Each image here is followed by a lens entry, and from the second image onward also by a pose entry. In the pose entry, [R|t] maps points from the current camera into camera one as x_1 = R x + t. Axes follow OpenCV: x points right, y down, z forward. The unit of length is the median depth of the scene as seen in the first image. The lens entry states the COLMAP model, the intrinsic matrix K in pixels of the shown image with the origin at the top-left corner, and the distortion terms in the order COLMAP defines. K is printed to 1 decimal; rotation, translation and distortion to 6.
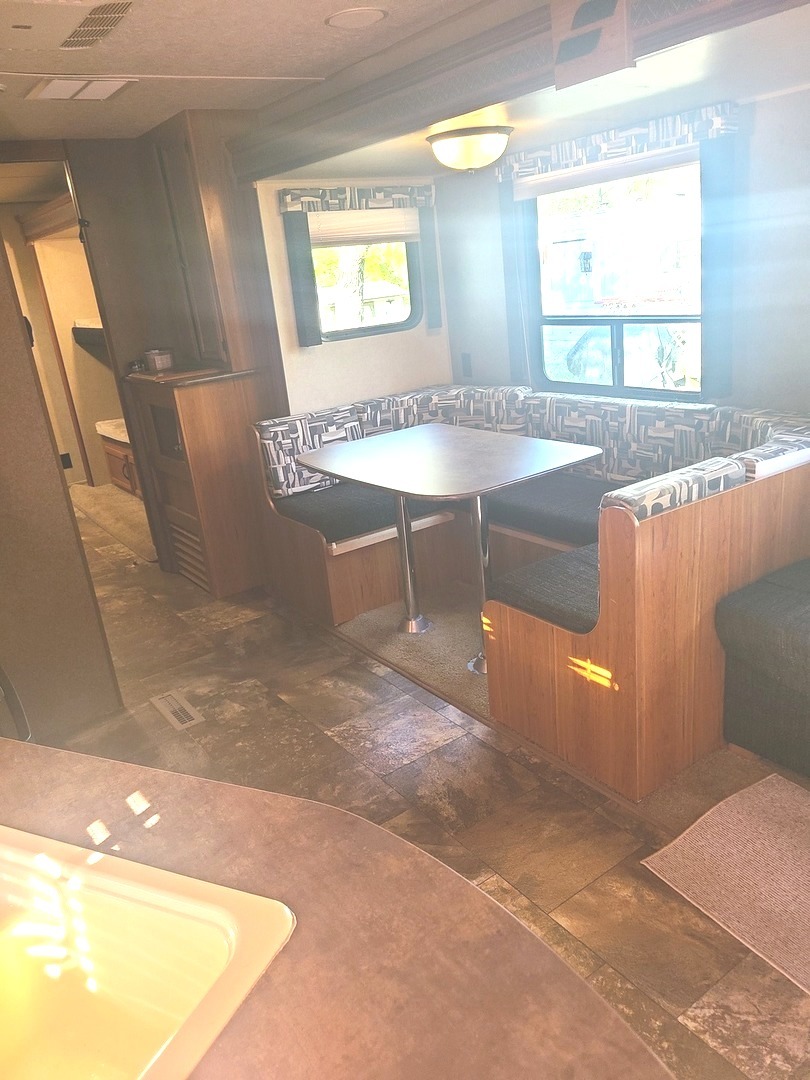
lens RADIAL K [[805.9, 0, 407.7], [0, 805.9, 546.9], [0, 0, 1]] dist [0.047273, -0.031349]
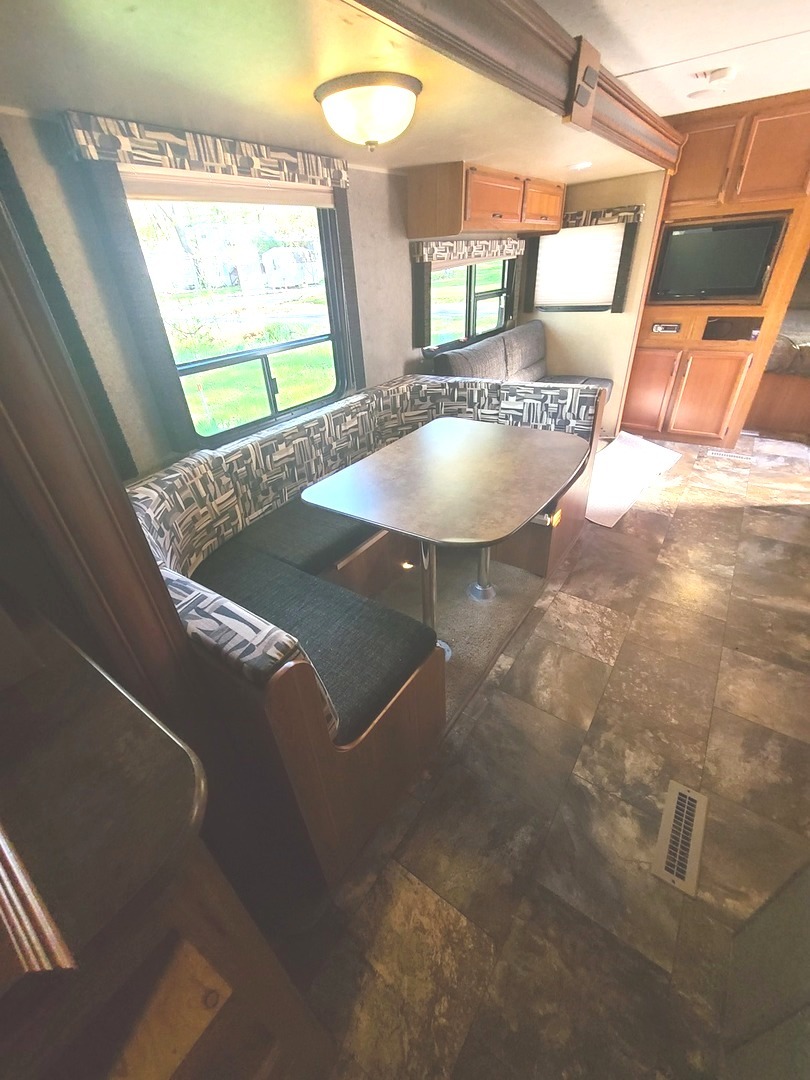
lens RADIAL K [[436.3, 0, 397.0], [0, 436.3, 546.2], [0, 0, 1]] dist [-0.002919, 0.000676]
pose [[-0.314649, -0.415633, 0.853373, -0.452175], [0.399220, 0.757708, 0.516238, -0.351648], [-0.861173, 0.503118, -0.072483, 1.145484]]
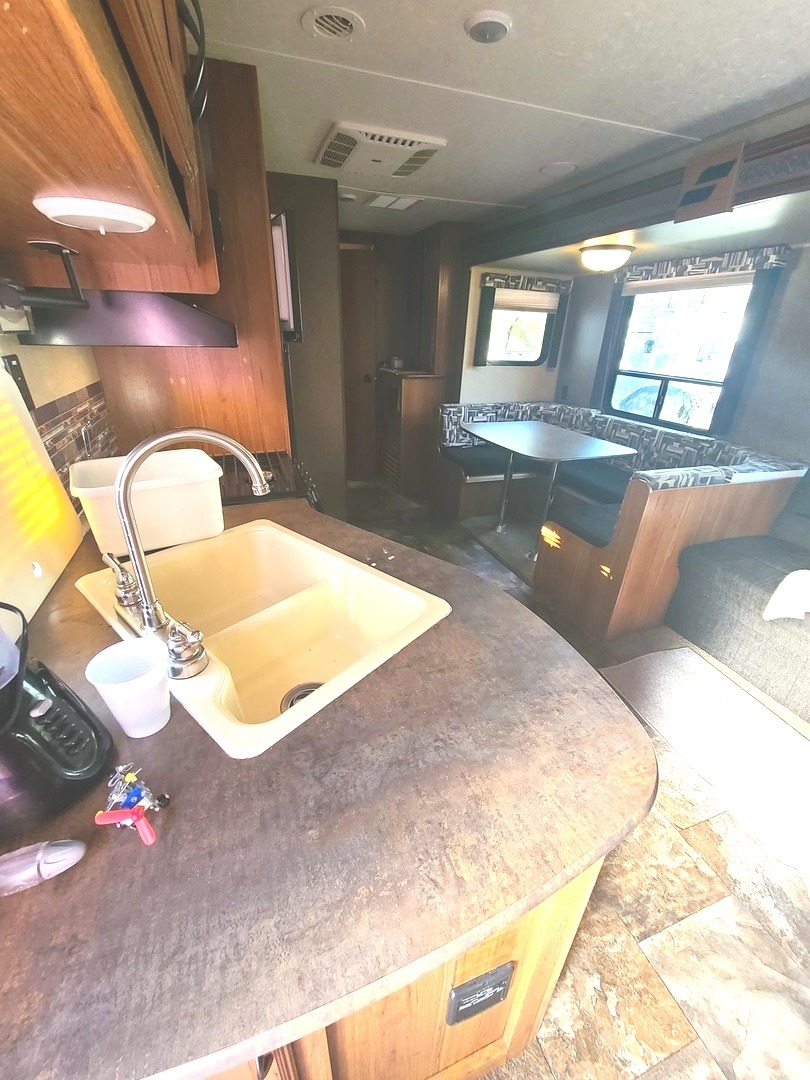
lens RADIAL K [[436.3, 0, 397.0], [0, 436.3, 546.2], [0, 0, 1]] dist [-0.002919, 0.000676]
pose [[0.953680, 0.233210, -0.190022, -0.021997], [-0.205512, 0.966369, 0.154580, 0.034046], [0.219681, -0.108368, 0.969534, -0.032537]]
